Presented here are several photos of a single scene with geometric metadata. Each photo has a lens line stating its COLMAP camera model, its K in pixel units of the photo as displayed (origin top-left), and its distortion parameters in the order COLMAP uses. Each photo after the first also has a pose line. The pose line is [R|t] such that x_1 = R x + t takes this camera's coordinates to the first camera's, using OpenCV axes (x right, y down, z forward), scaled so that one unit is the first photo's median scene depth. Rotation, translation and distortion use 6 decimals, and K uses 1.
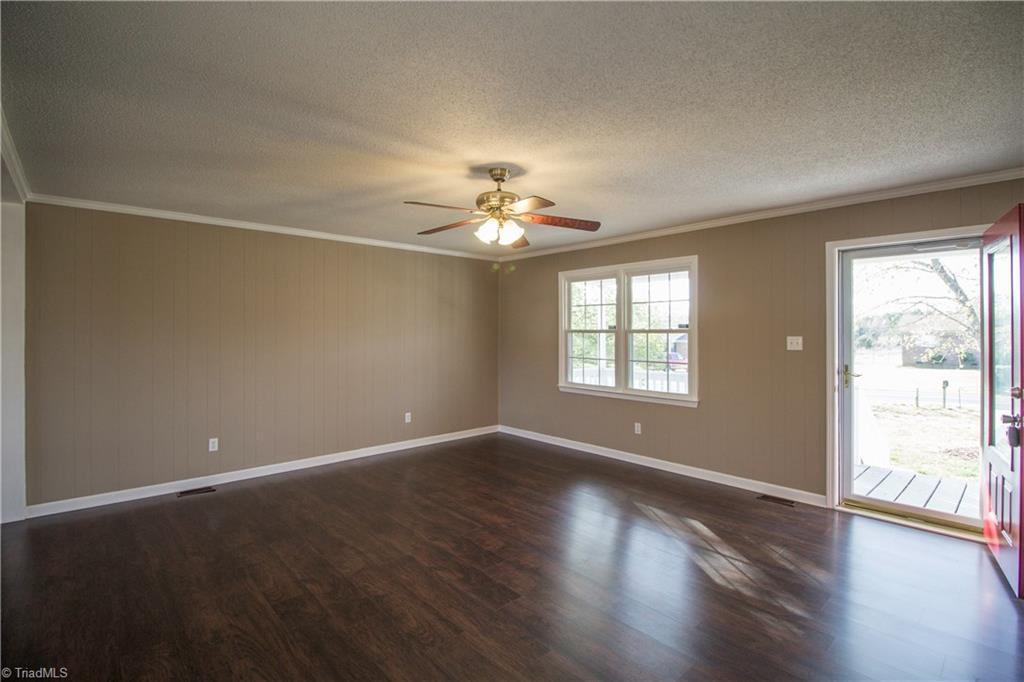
lens RADIAL K [[474.5, 0, 514.1], [0, 474.5, 330.9], [0, 0, 1]] dist [-0.000591, -0.012090]
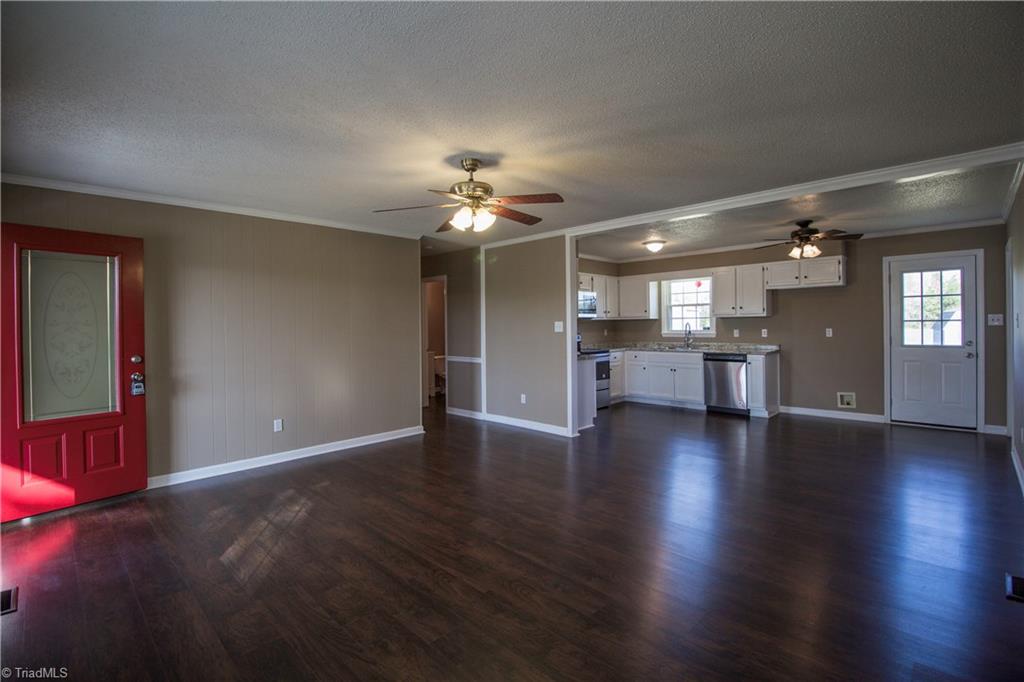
lens RADIAL K [[474.5, 0, 509.1], [0, 474.5, 326.0], [0, 0, 1]] dist [-0.000591, -0.012090]
pose [[-0.999231, 0.013151, -0.036951, -0.050694], [0.013077, 0.999912, 0.002258, 0.020245], [0.036977, 0.001773, -0.999315, 1.449989]]
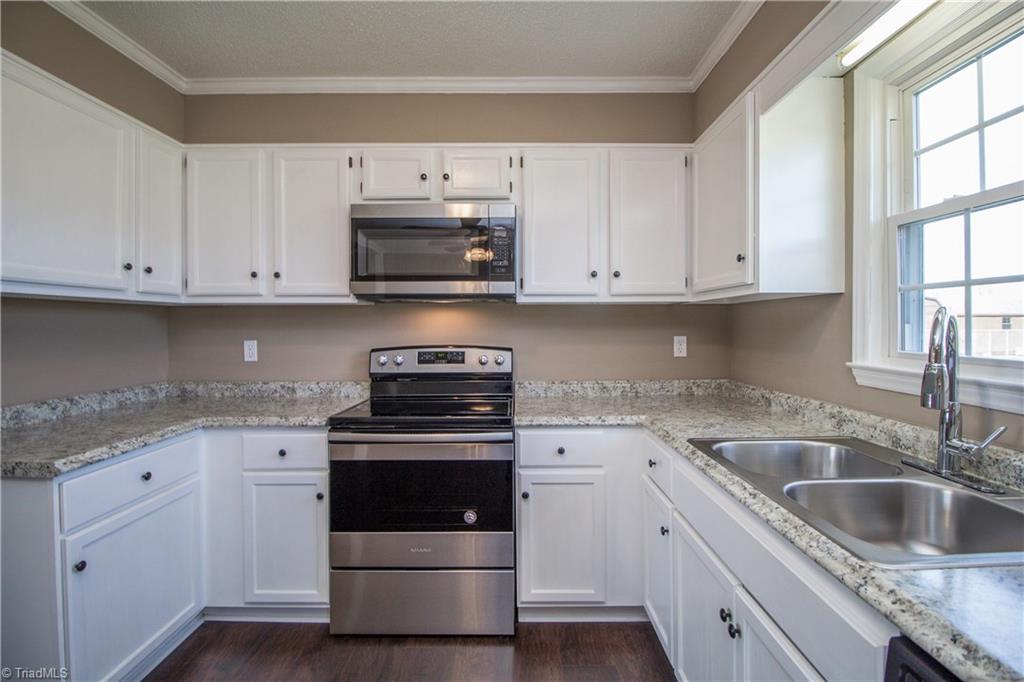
lens RADIAL K [[474.5, 0, 507.4], [0, 474.5, 328.1], [0, 0, 1]] dist [-0.000591, -0.012090]
pose [[-0.721747, -0.006090, 0.692130, -0.785984], [0.002922, 0.999926, 0.011846, 0.026838], [-0.692150, 0.010572, -0.721676, 0.043257]]
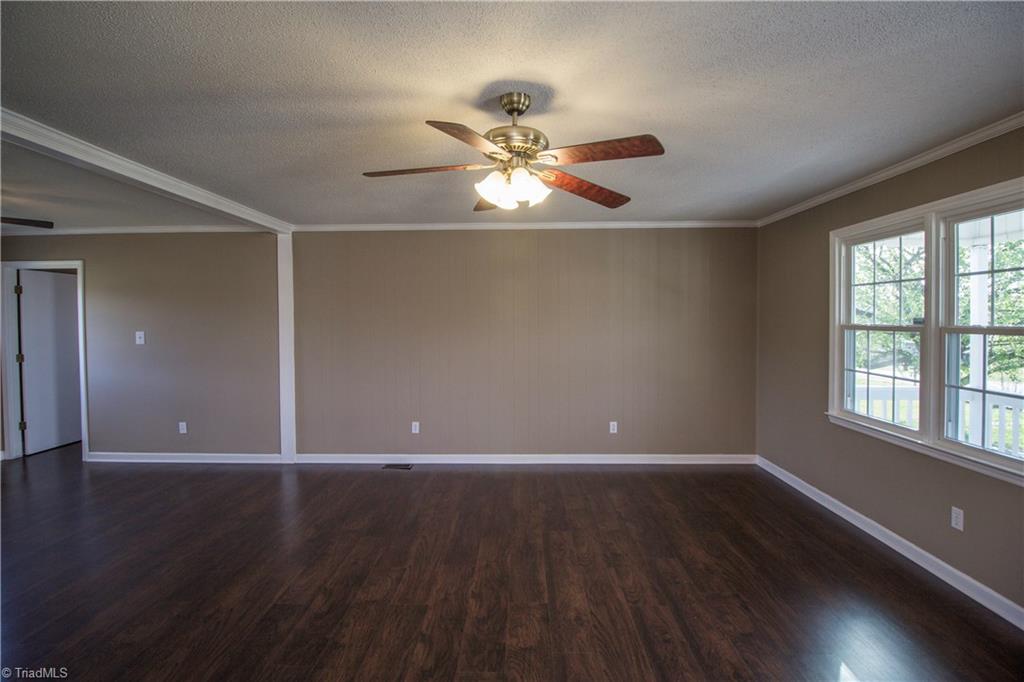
lens RADIAL K [[474.5, 0, 513.6], [0, 474.5, 330.0], [0, 0, 1]] dist [-0.000591, -0.012090]
pose [[0.718741, 0.012992, -0.695156, 0.309768], [0.006039, 0.999671, 0.024926, -0.017257], [0.695252, -0.022113, 0.718426, 0.357499]]
